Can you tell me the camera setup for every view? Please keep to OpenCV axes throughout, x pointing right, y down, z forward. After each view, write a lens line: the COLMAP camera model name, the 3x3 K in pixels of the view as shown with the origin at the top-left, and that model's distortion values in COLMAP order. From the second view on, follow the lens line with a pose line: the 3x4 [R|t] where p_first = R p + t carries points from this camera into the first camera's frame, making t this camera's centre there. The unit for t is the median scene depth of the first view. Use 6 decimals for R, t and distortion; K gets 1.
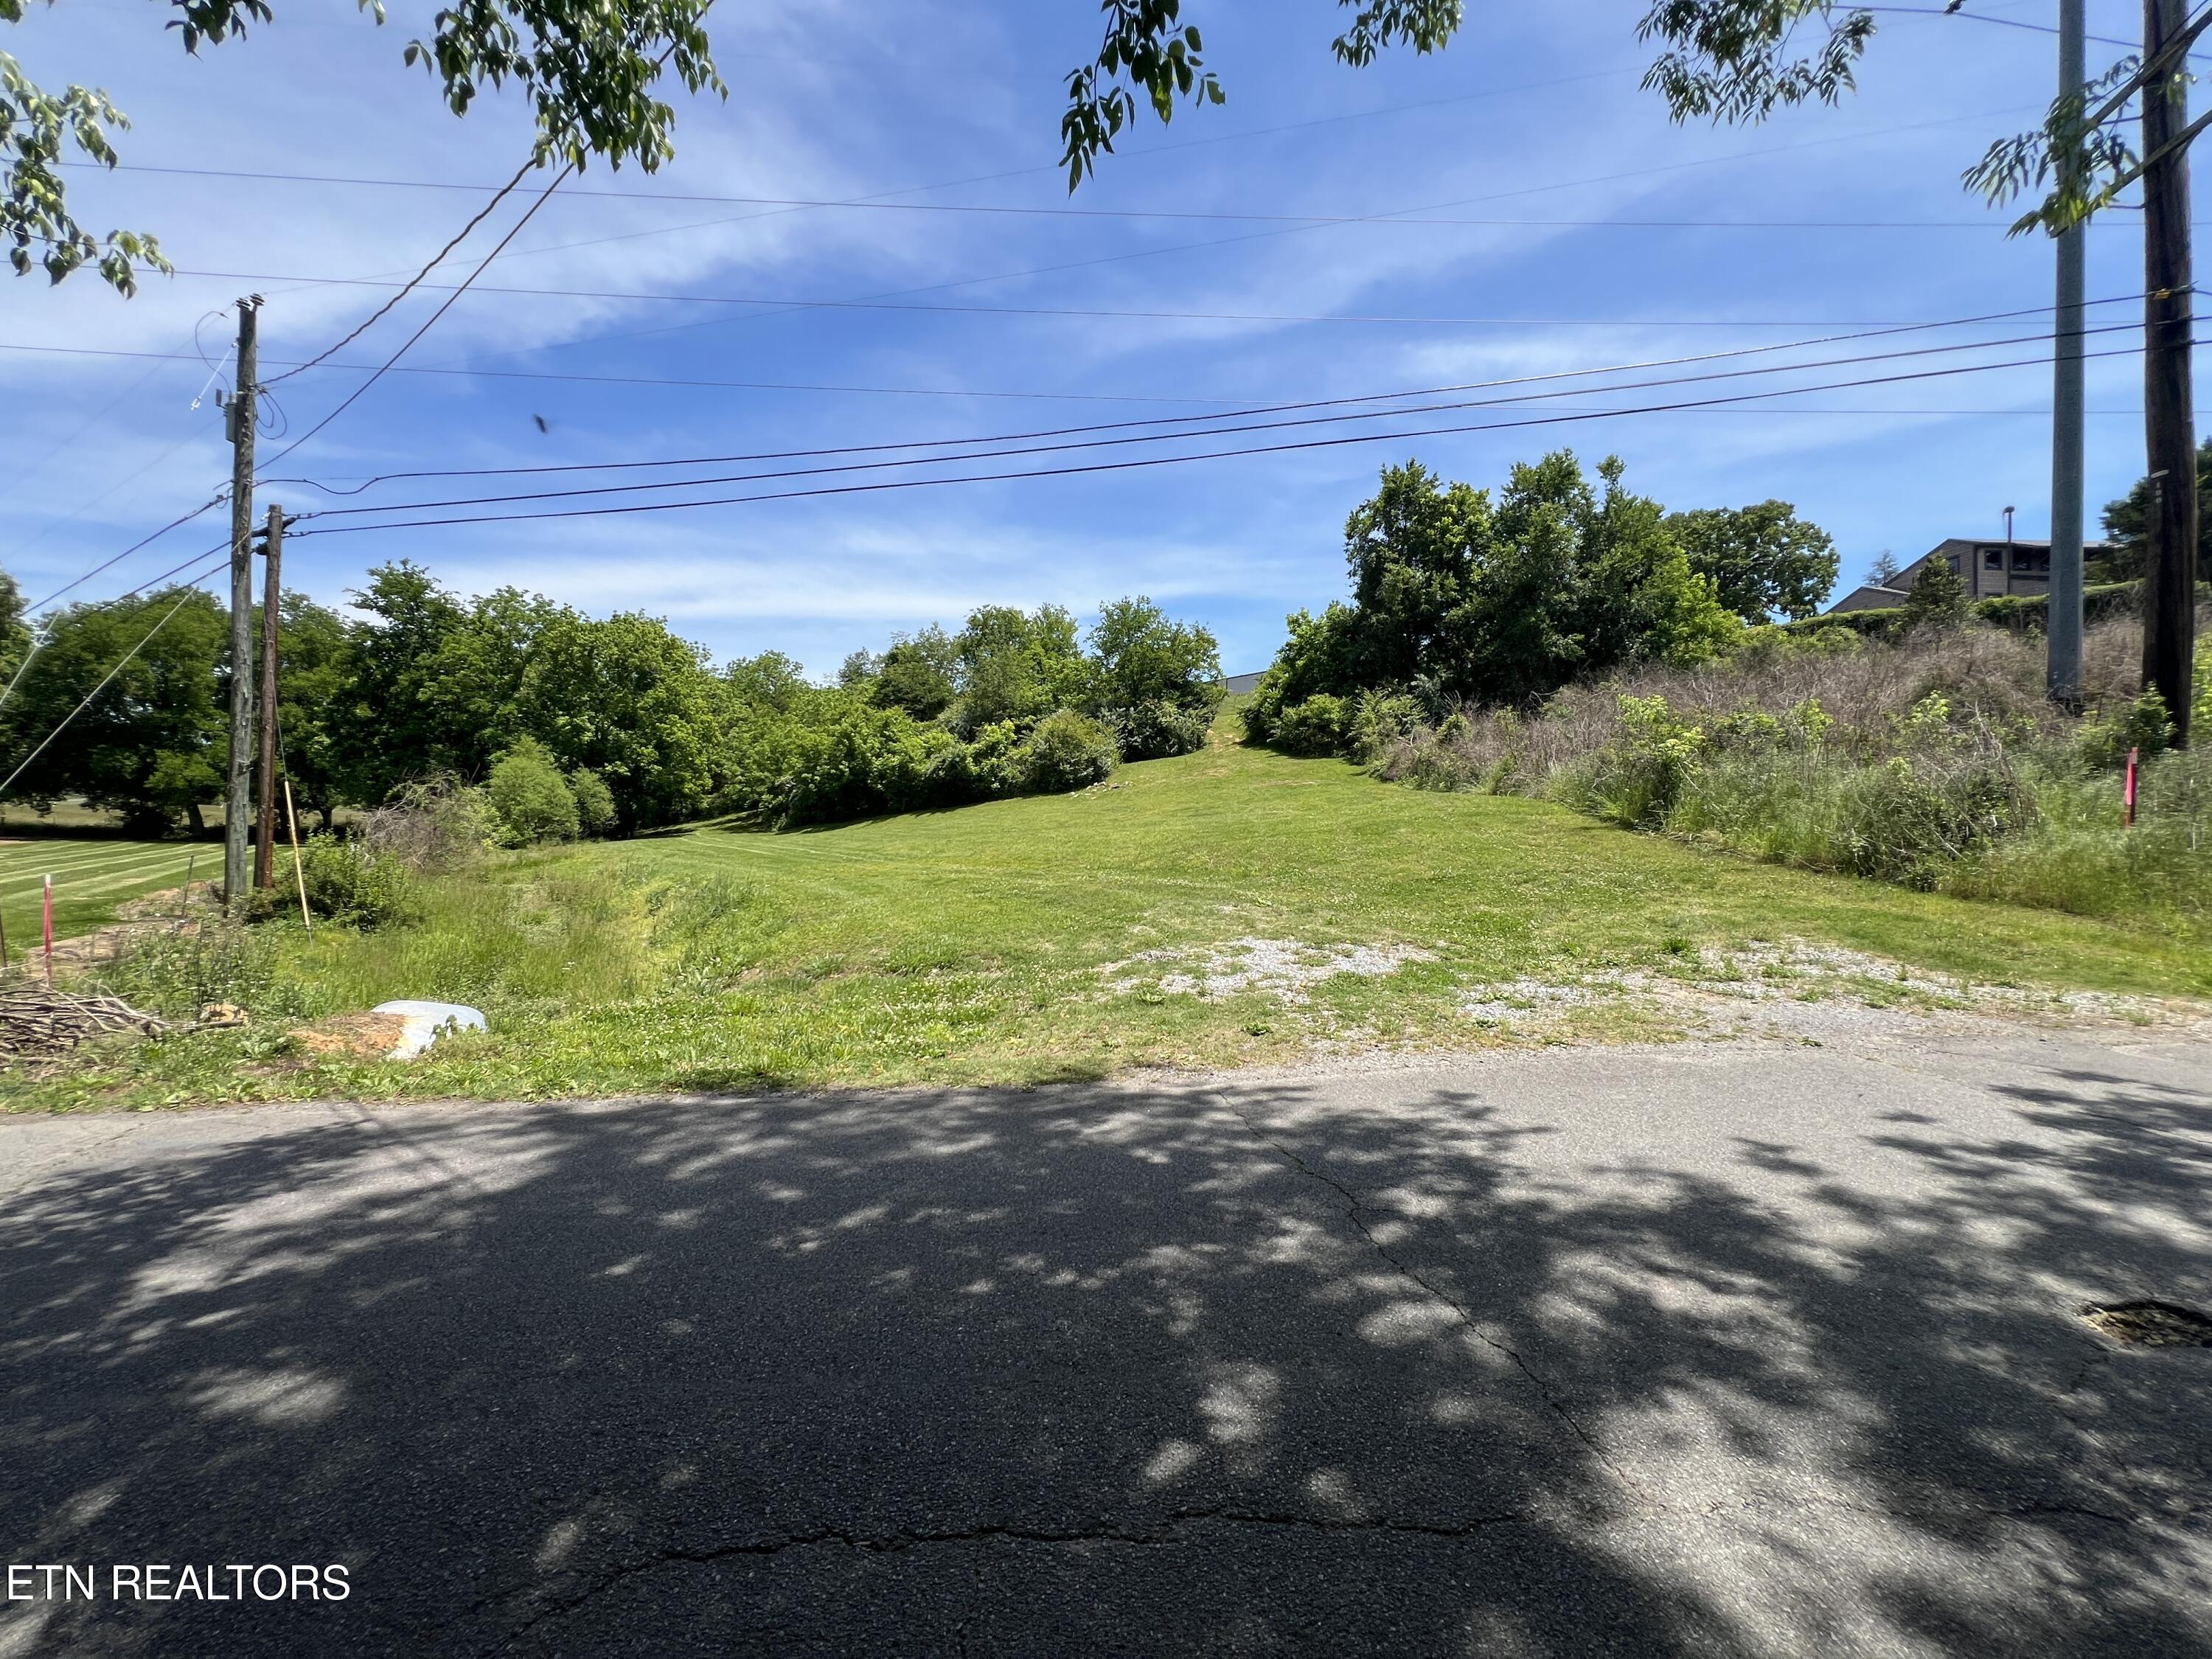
lens RADIAL K [[888.6, 0, 1111.2], [0, 888.6, 816.8], [0, 0, 1]] dist [0.000038, 0.000254]
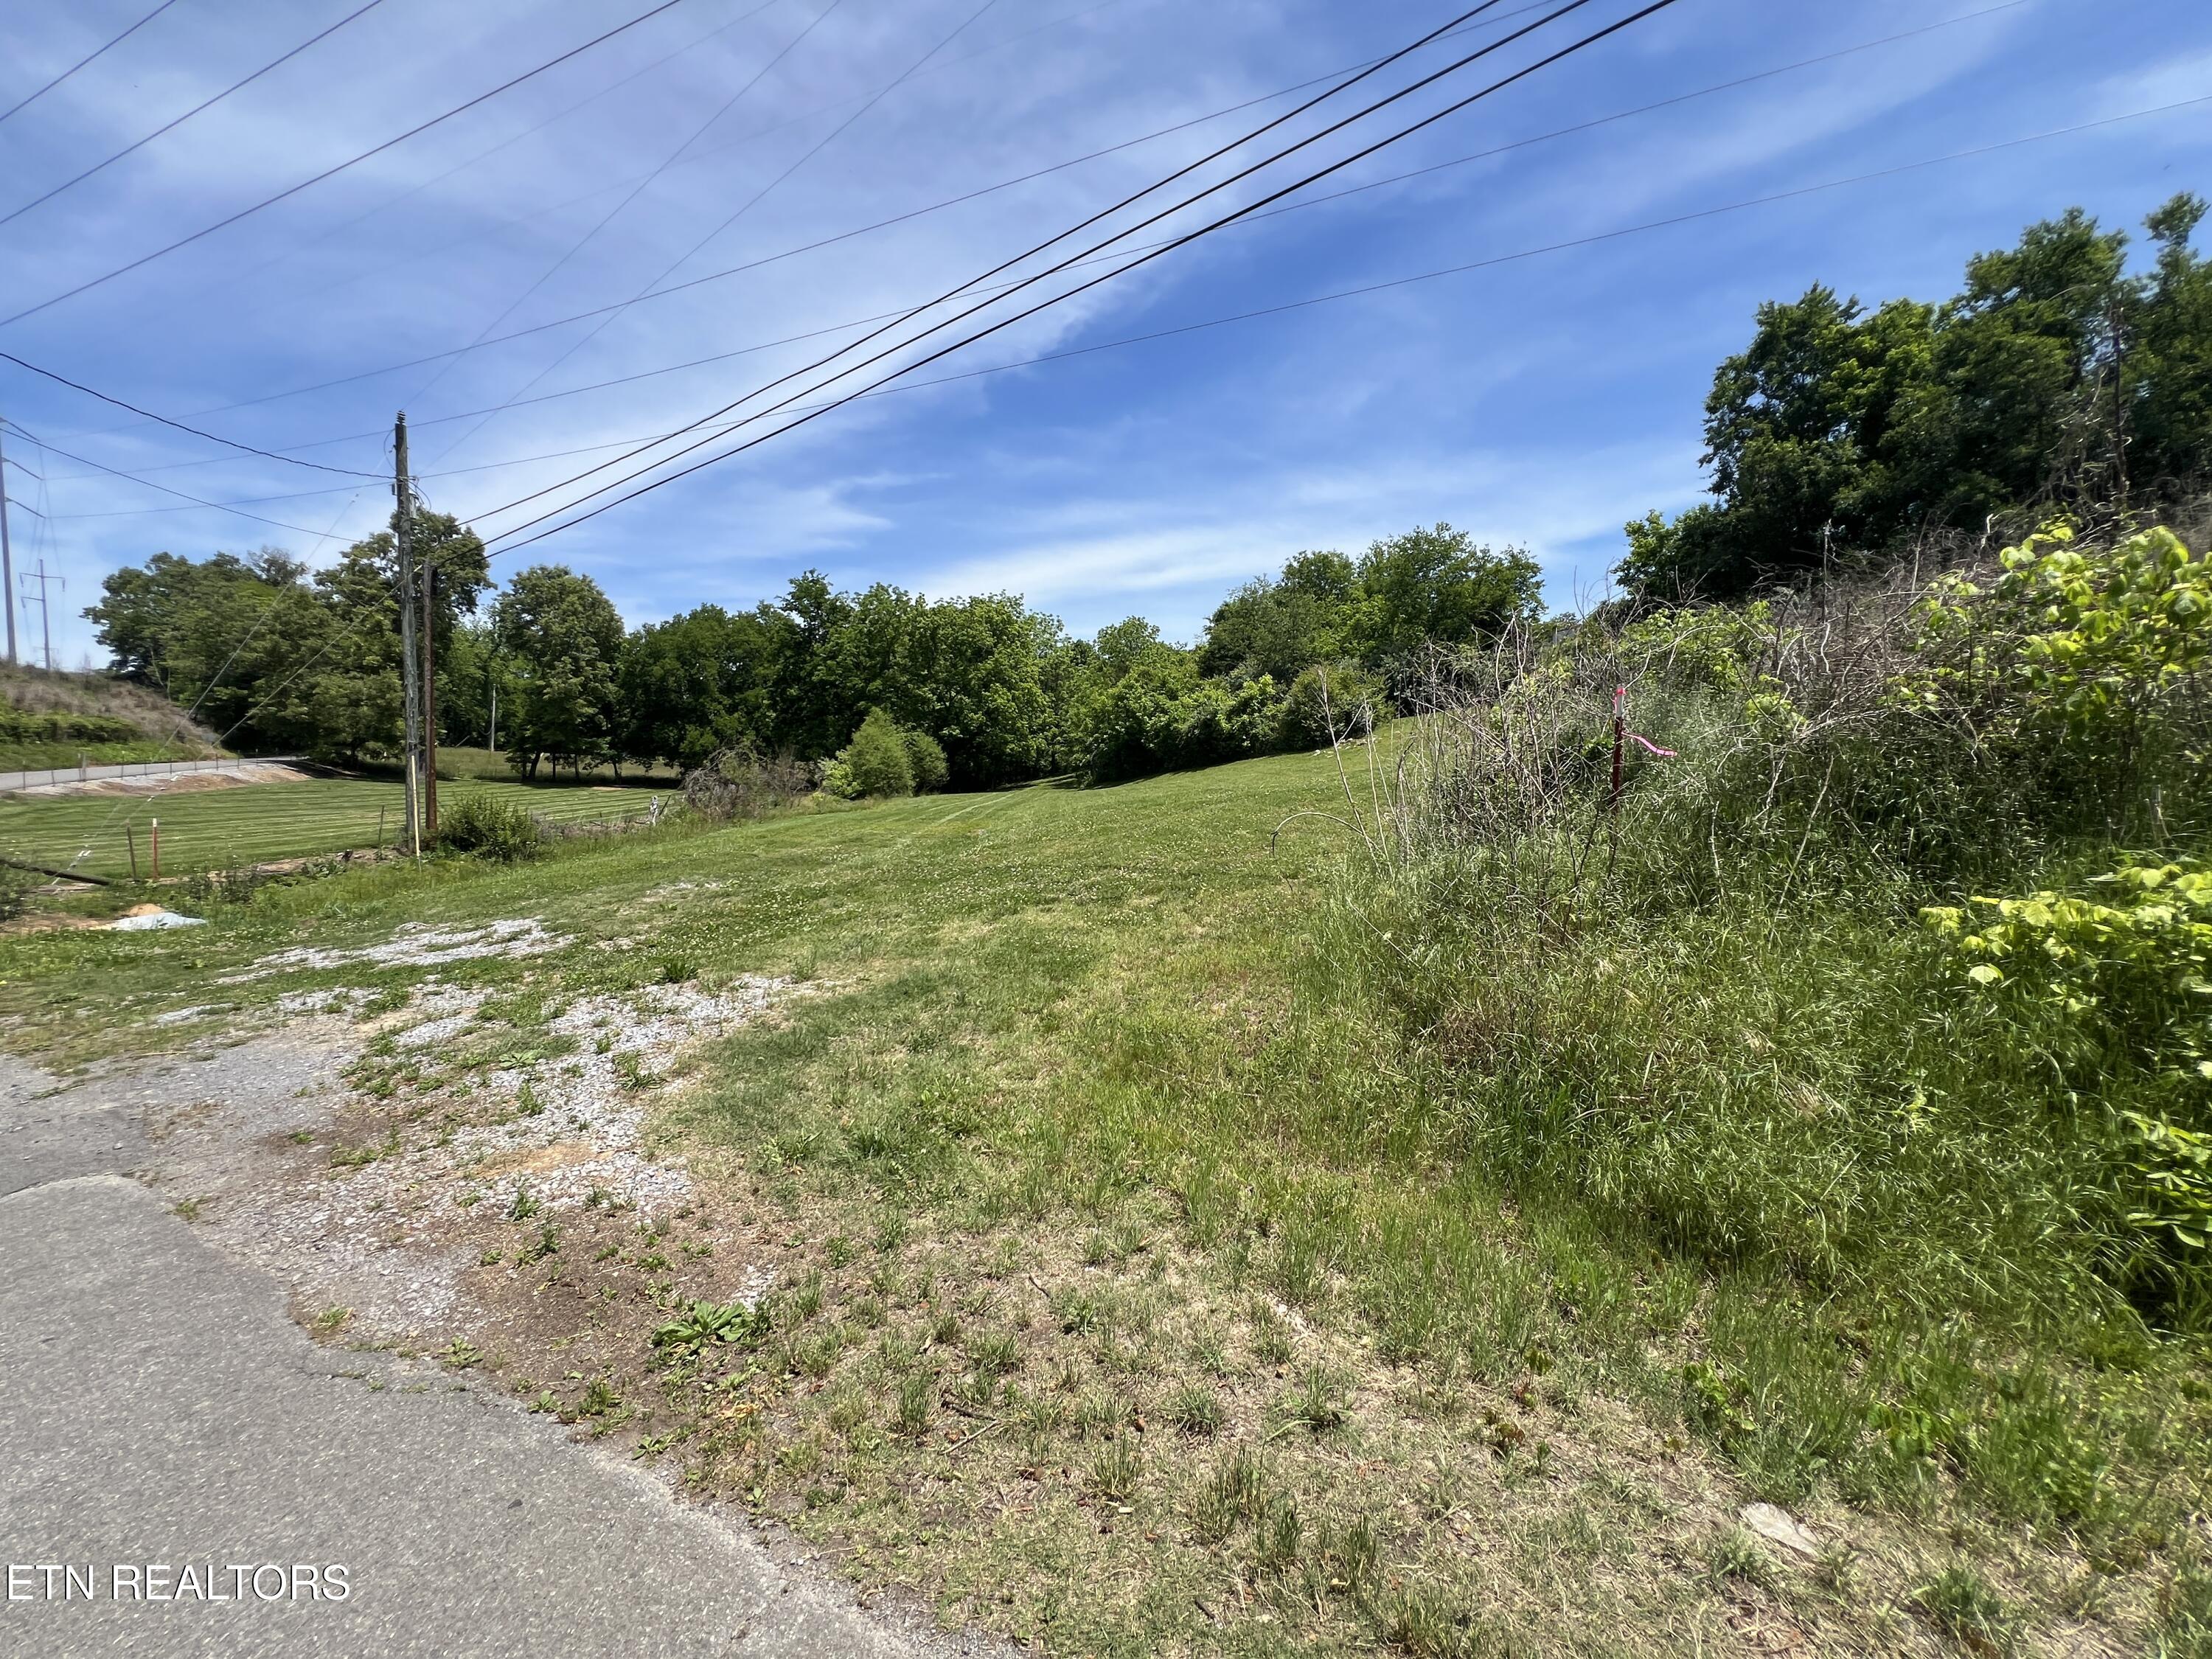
lens RADIAL K [[888.6, 0, 1112.9], [0, 888.6, 837.4], [0, 0, 1]] dist [0.000038, 0.000254]
pose [[0.881795, 0.038080, -0.470093, 0.189759], [-0.003282, 0.997206, 0.074623, -0.004219], [0.471621, -0.064259, 0.879457, 0.063880]]
